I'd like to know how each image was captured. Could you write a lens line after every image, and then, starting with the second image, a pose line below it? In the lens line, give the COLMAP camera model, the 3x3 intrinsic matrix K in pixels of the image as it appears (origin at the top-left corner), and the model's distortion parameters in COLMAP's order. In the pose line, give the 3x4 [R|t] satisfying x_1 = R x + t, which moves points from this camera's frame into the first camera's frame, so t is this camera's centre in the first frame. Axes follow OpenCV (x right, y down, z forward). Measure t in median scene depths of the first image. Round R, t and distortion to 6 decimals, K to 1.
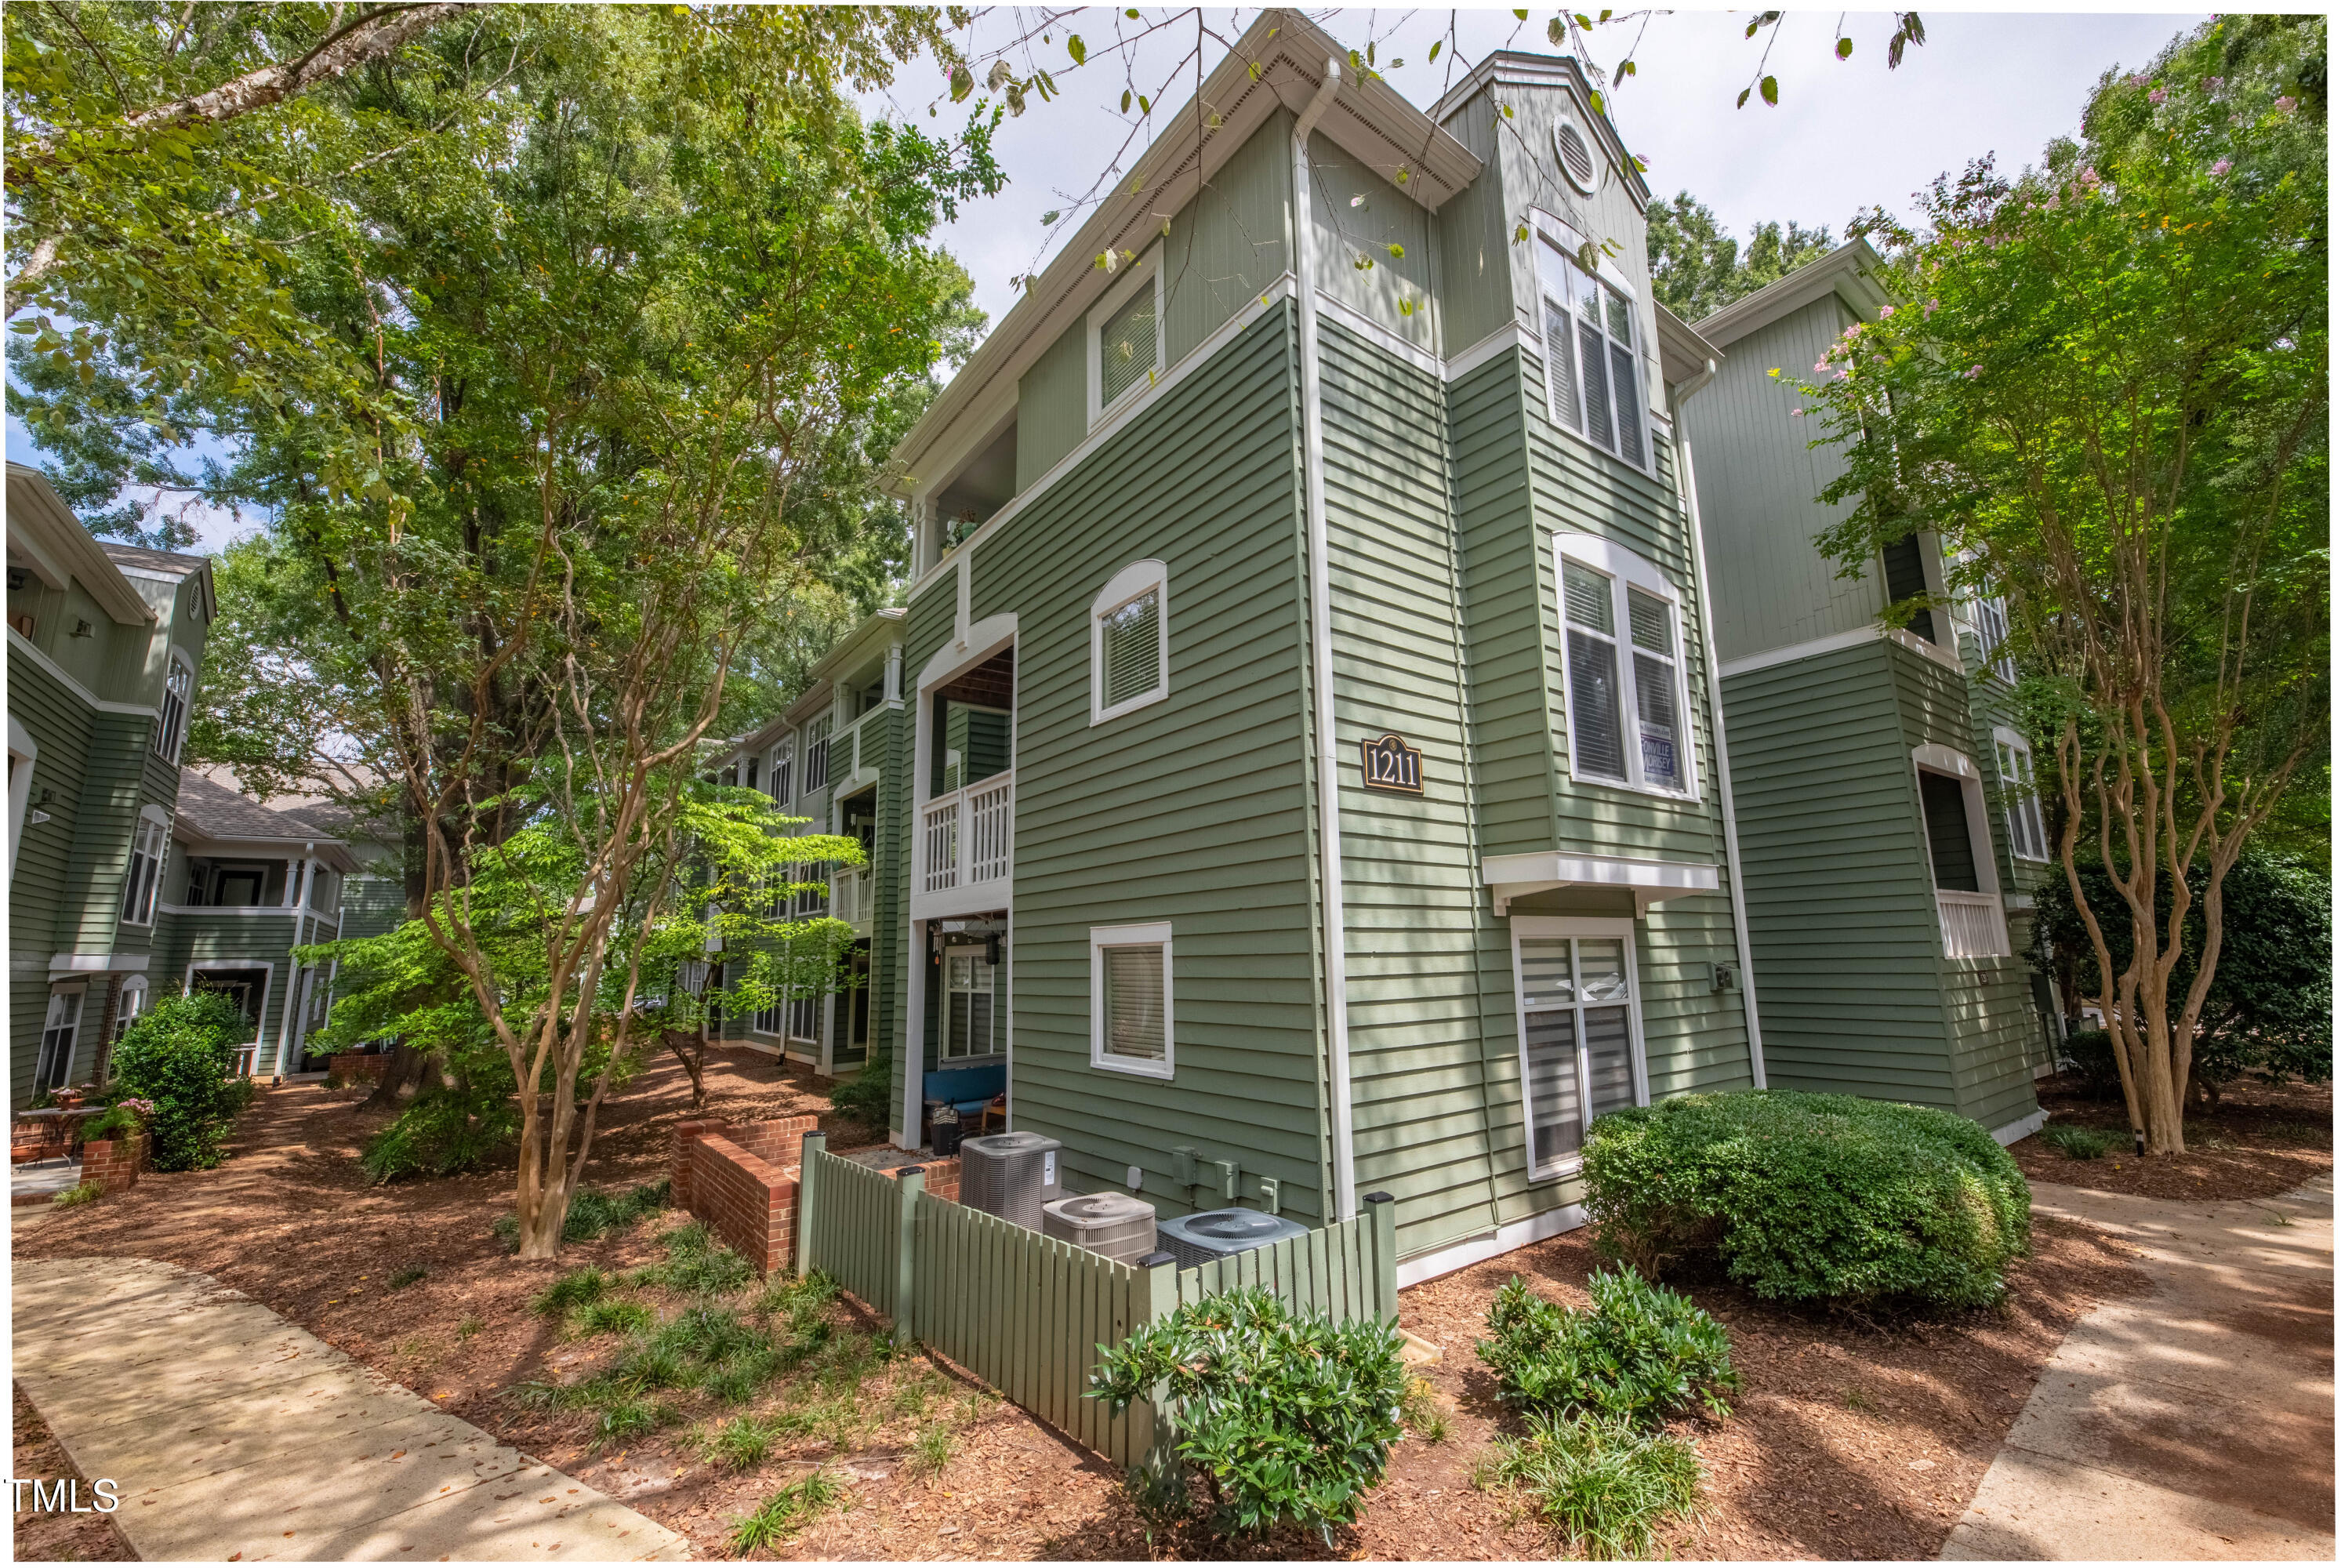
lens RADIAL K [[944.4, 0, 1228.2], [0, 944.4, 791.3], [0, 0, 1]] dist [0.005088, -0.003701]
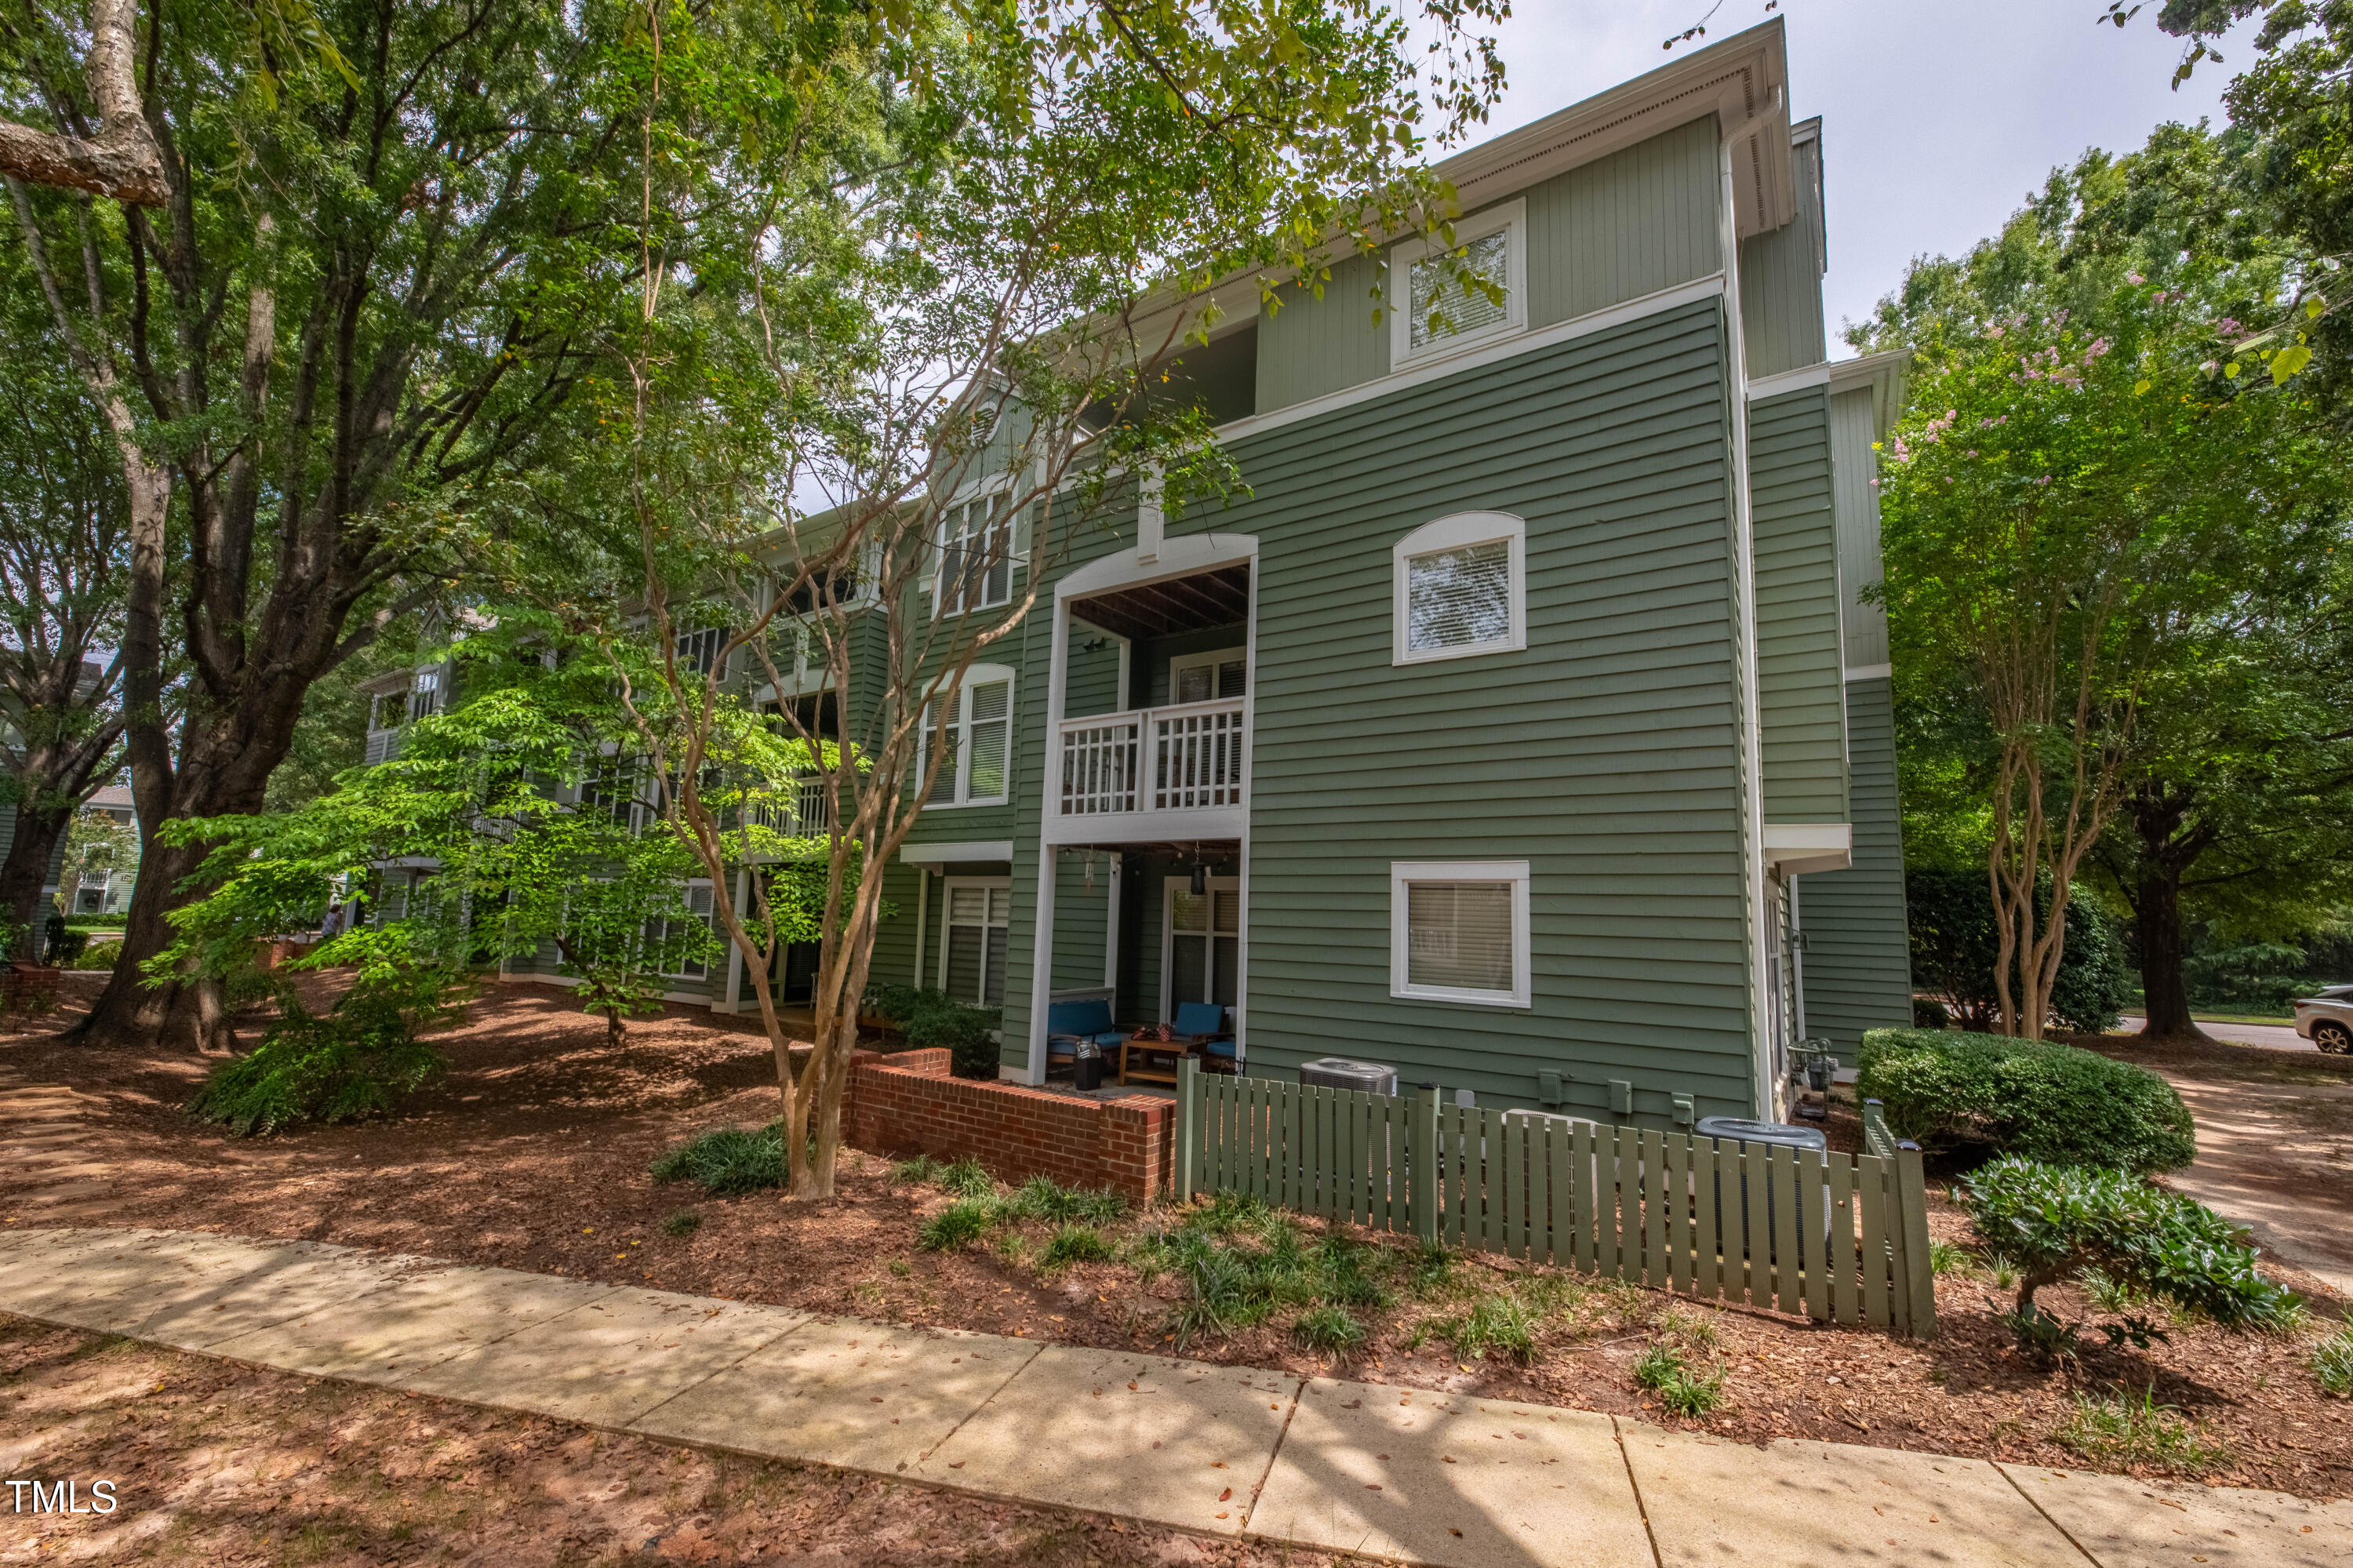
lens RADIAL K [[944.8, 0, 1223.8], [0, 944.8, 800.1], [0, 0, 1]] dist [0.005088, -0.003701]
pose [[0.945965, 0.093646, 0.310451, -0.728090], [-0.107469, 0.993823, 0.027685, 0.078482], [-0.305941, -0.059553, 0.950186, 0.104482]]
